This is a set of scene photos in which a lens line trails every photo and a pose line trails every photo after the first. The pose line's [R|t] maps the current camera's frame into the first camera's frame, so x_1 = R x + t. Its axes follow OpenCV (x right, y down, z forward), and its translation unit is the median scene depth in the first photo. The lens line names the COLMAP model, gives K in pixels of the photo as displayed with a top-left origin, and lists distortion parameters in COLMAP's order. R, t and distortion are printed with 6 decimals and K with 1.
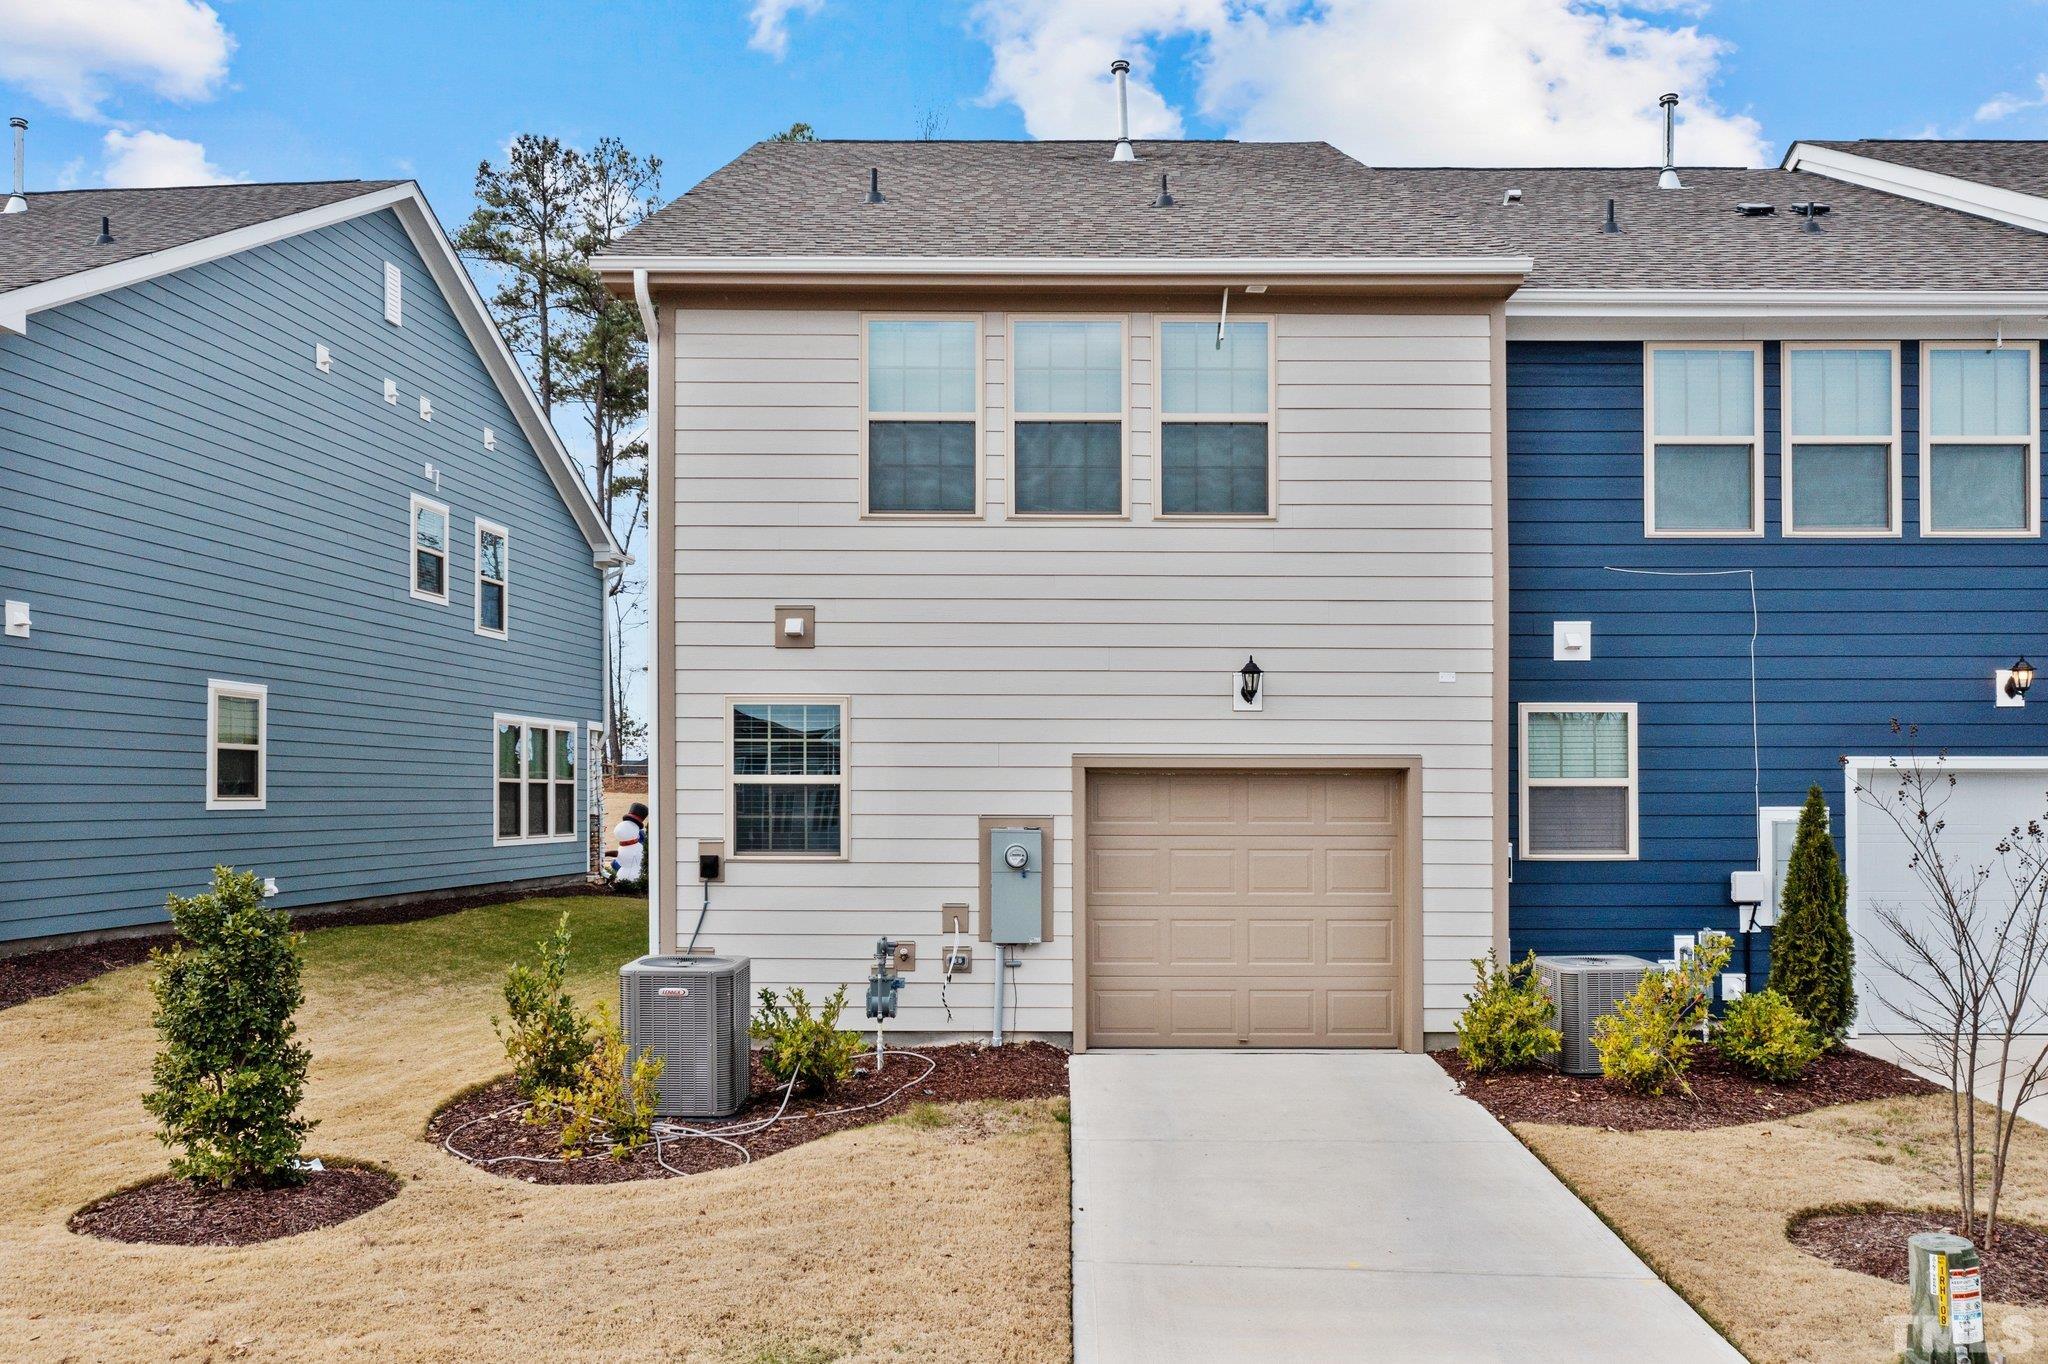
lens RADIAL K [[1660.0, 0, 1026.2], [0, 1660.0, 795.1], [0, 0, 1]] dist [0.003726, 0.005825]
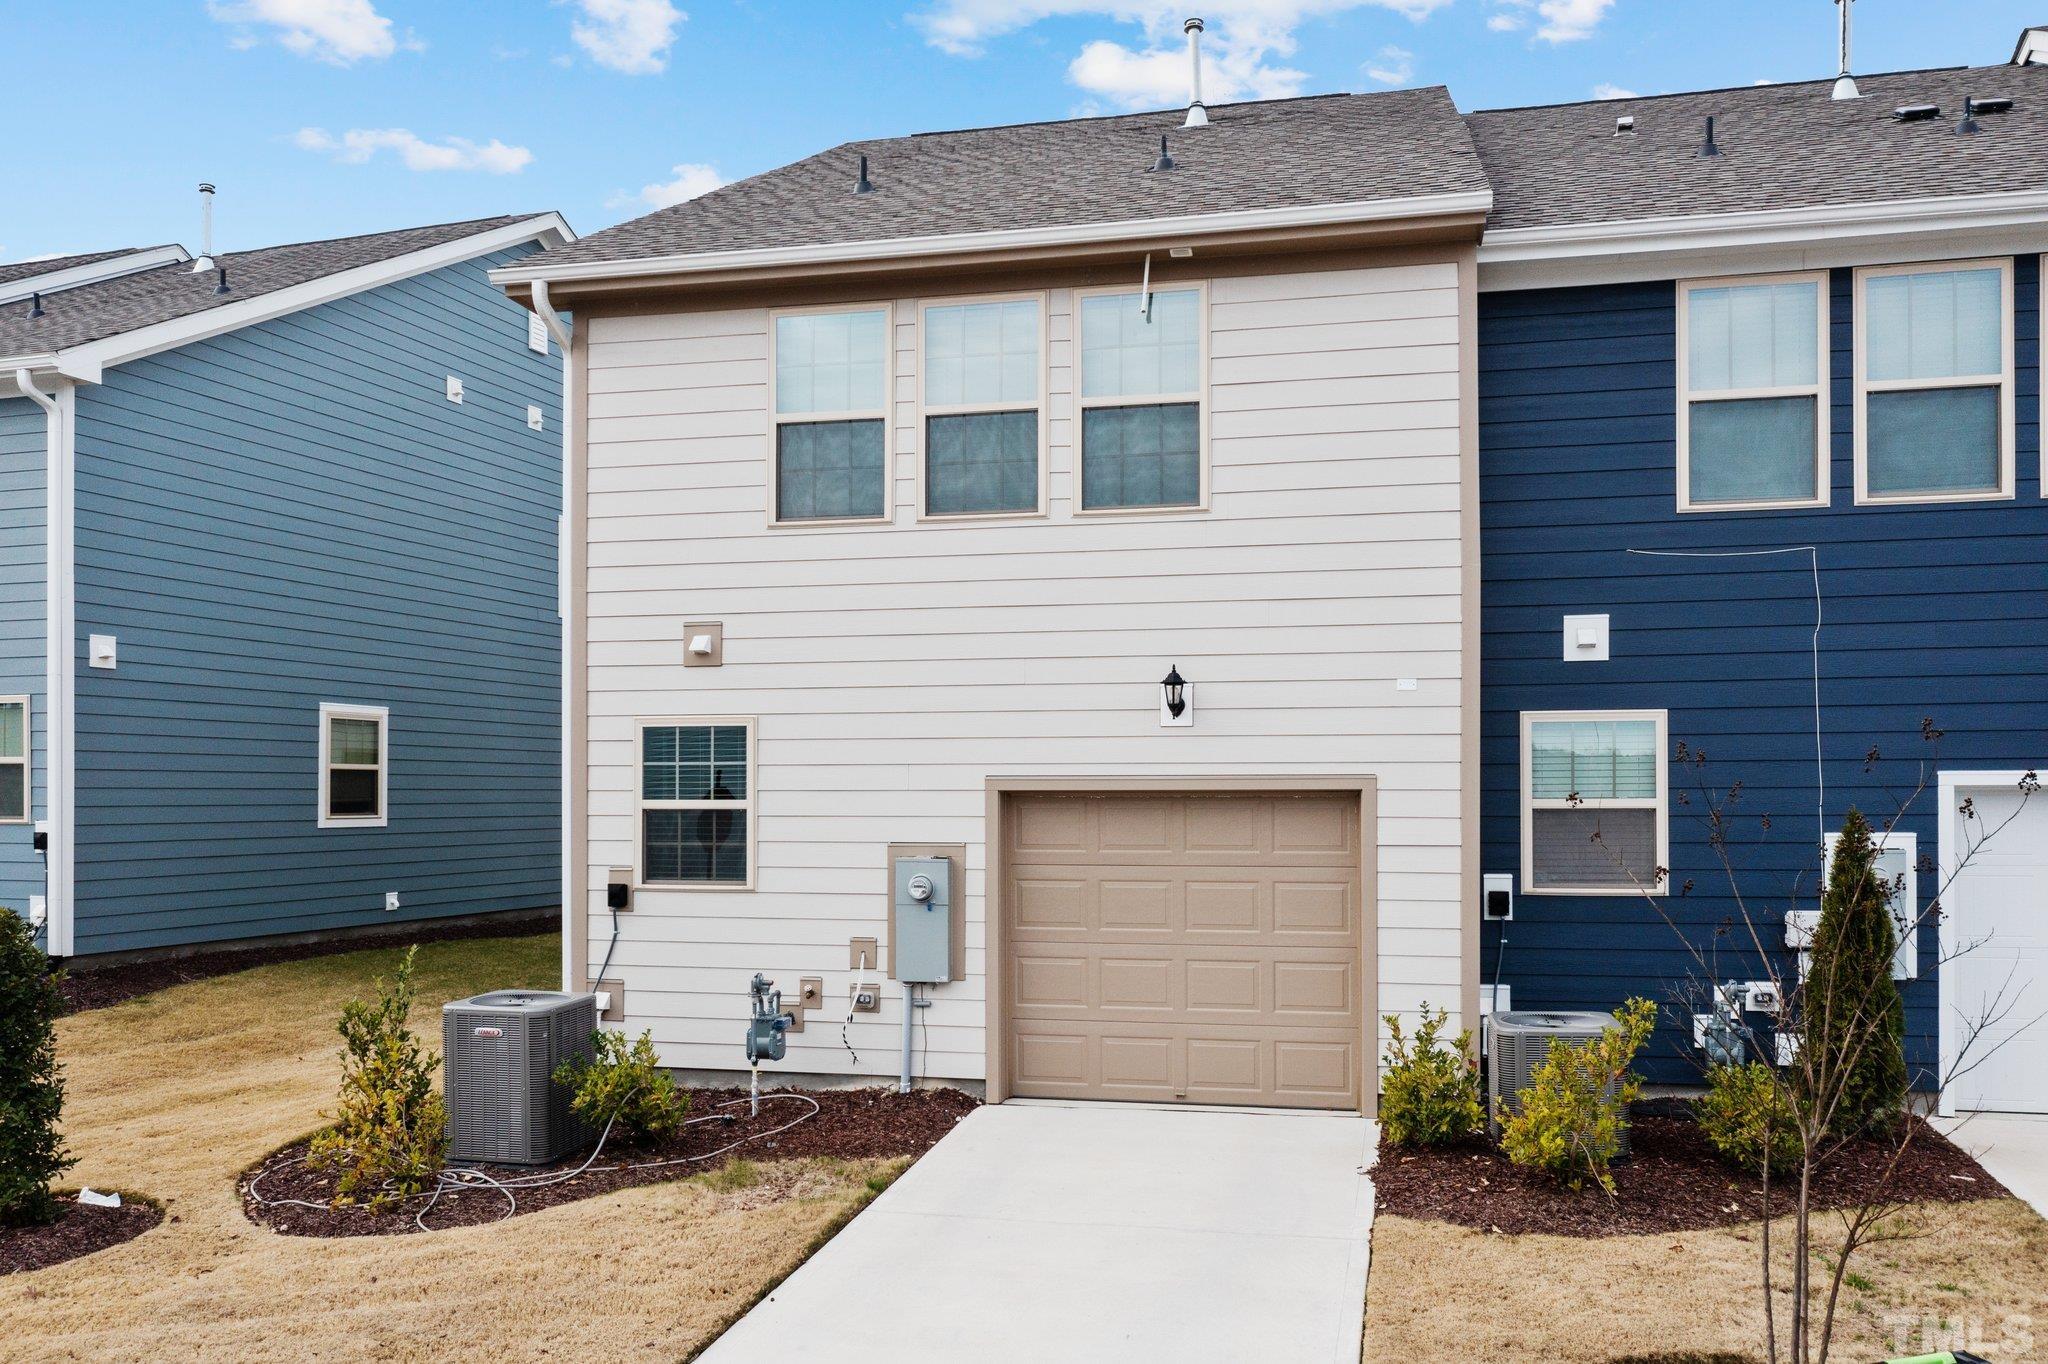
lens RADIAL K [[1660.0, 0, 1026.2], [0, 1660.0, 795.1], [0, 0, 1]] dist [0.003726, 0.005825]
pose [[0.975053, -0.003742, -0.221942, 0.252458], [0.003711, 0.999993, -0.000557, -0.013607], [0.221942, -0.000281, 0.975060, 0.112929]]
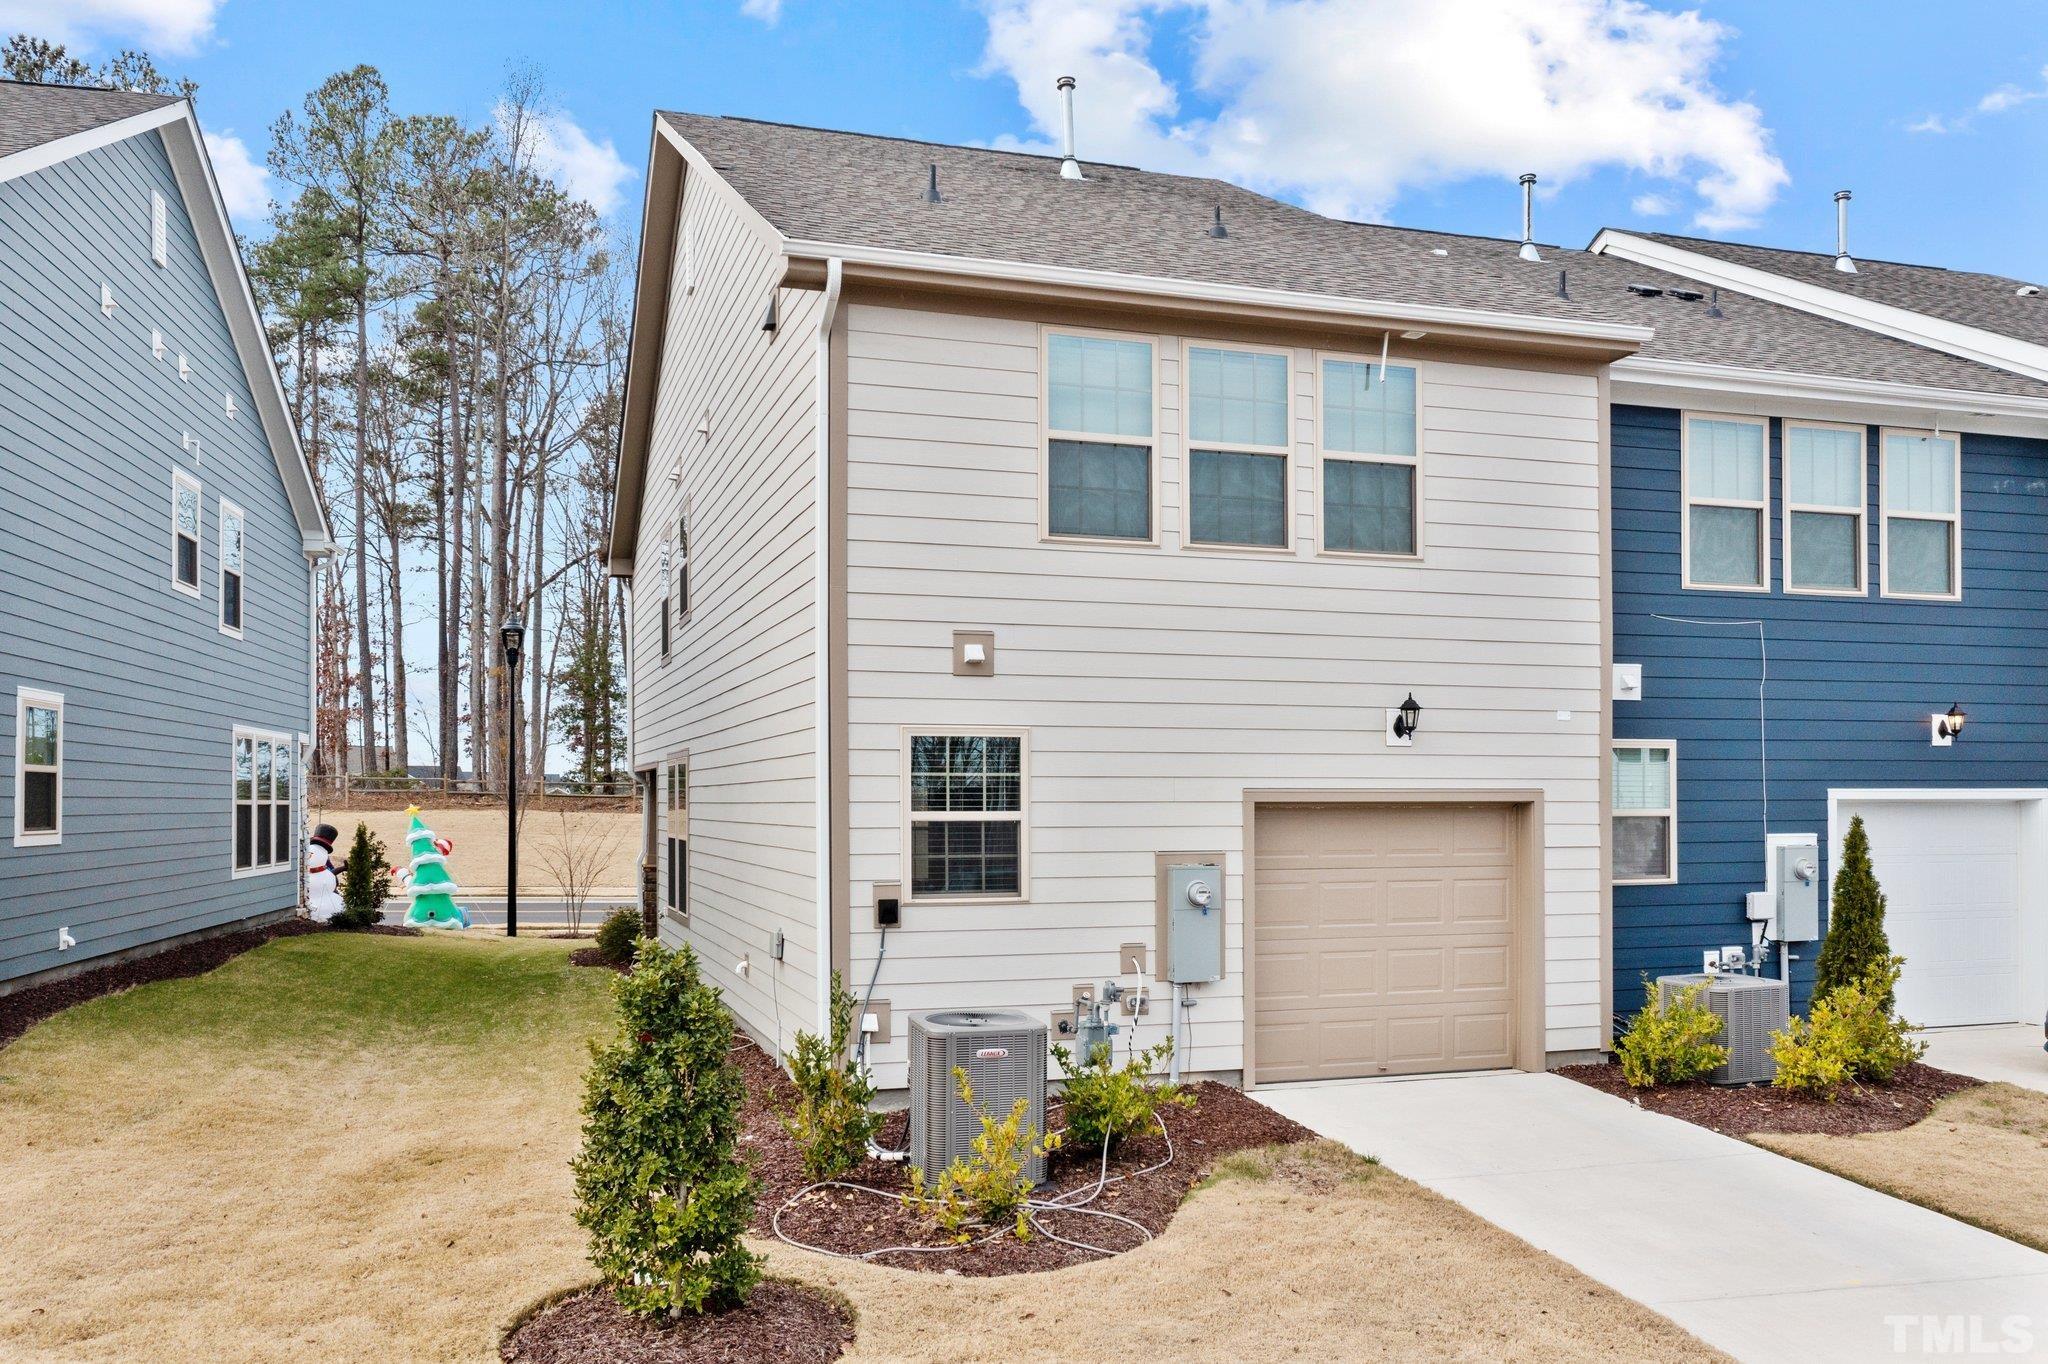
lens RADIAL K [[1672.3, 0, 1049.9], [0, 1672.3, 800.8], [0, 0, 1]] dist [-0.000122, 0.012506]
pose [[0.949104, -0.003120, 0.314949, -0.394703], [0.003259, 0.999995, 0.000085, -0.017878], [-0.314947, 0.000945, 0.949109, 0.090183]]
